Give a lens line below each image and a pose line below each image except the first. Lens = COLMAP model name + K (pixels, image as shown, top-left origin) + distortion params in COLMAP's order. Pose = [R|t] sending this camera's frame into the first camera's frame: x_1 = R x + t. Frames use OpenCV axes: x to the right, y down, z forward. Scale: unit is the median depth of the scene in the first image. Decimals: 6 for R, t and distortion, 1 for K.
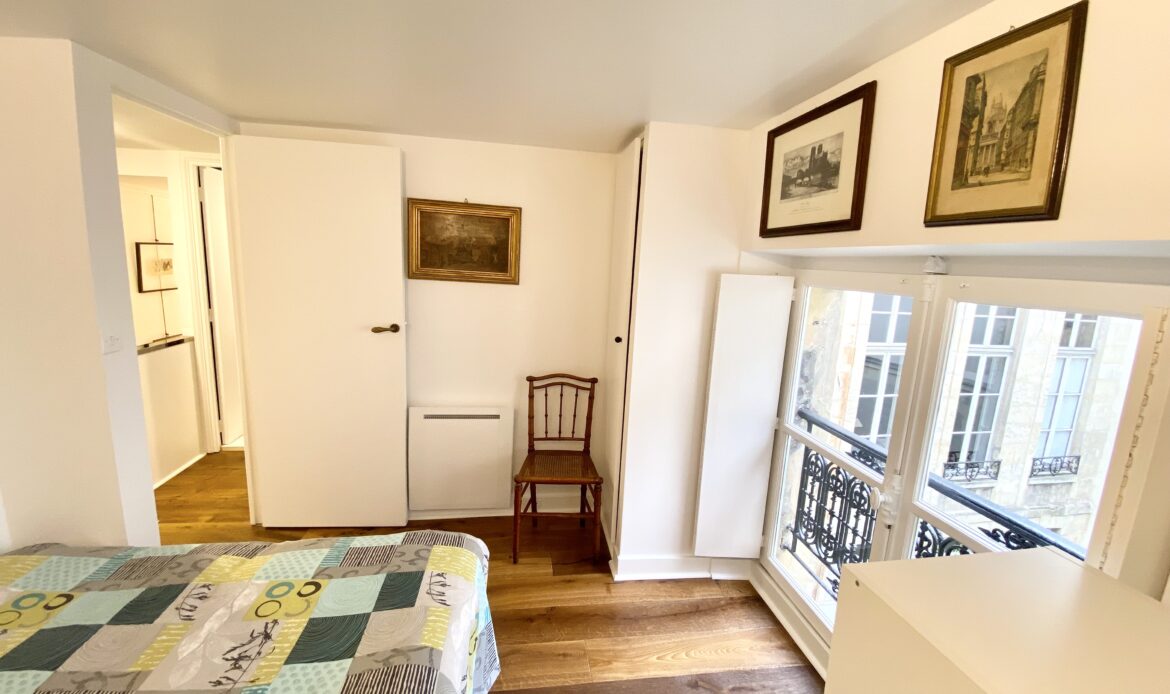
lens RADIAL K [[474.5, 0, 582.3], [0, 474.5, 345.8], [0, 0, 1]] dist [0.016753, -0.018557]
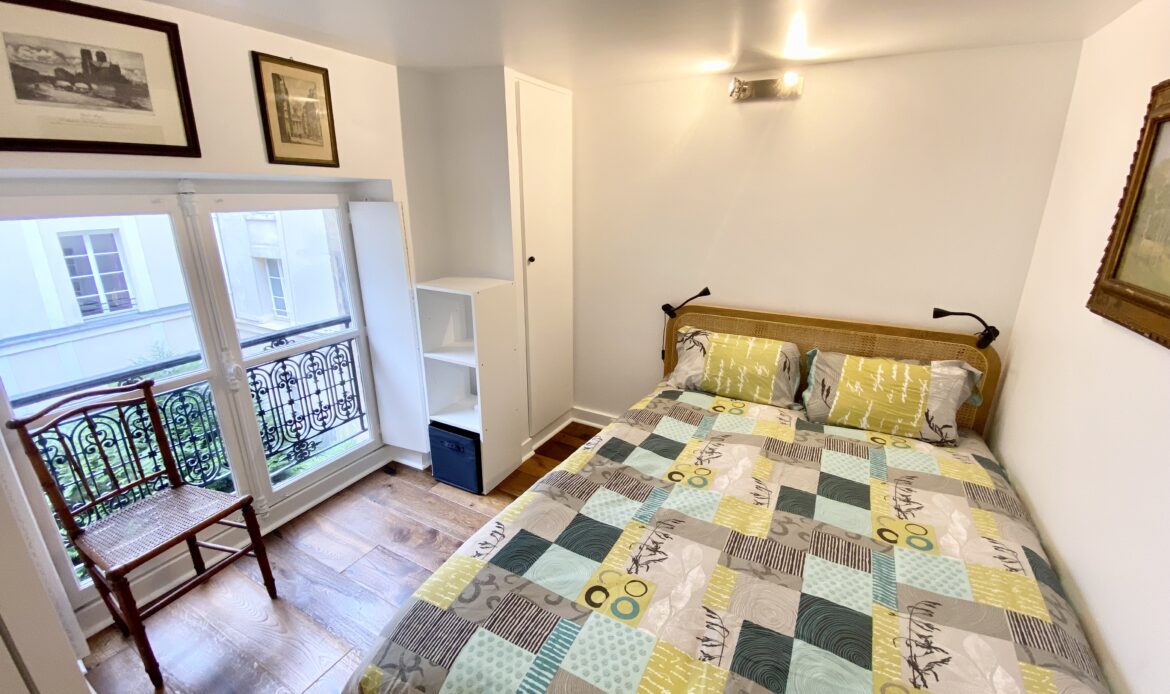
lens RADIAL K [[468.0, 0, 585.0], [0, 468.0, 347.0], [0, 0, 1]] dist [0.032405, -0.027379]
pose [[-0.801302, -0.228390, 0.552949, -1.032065], [0.063332, 0.886686, 0.458014, -0.333769], [-0.594898, 0.402027, -0.696039, 1.587932]]
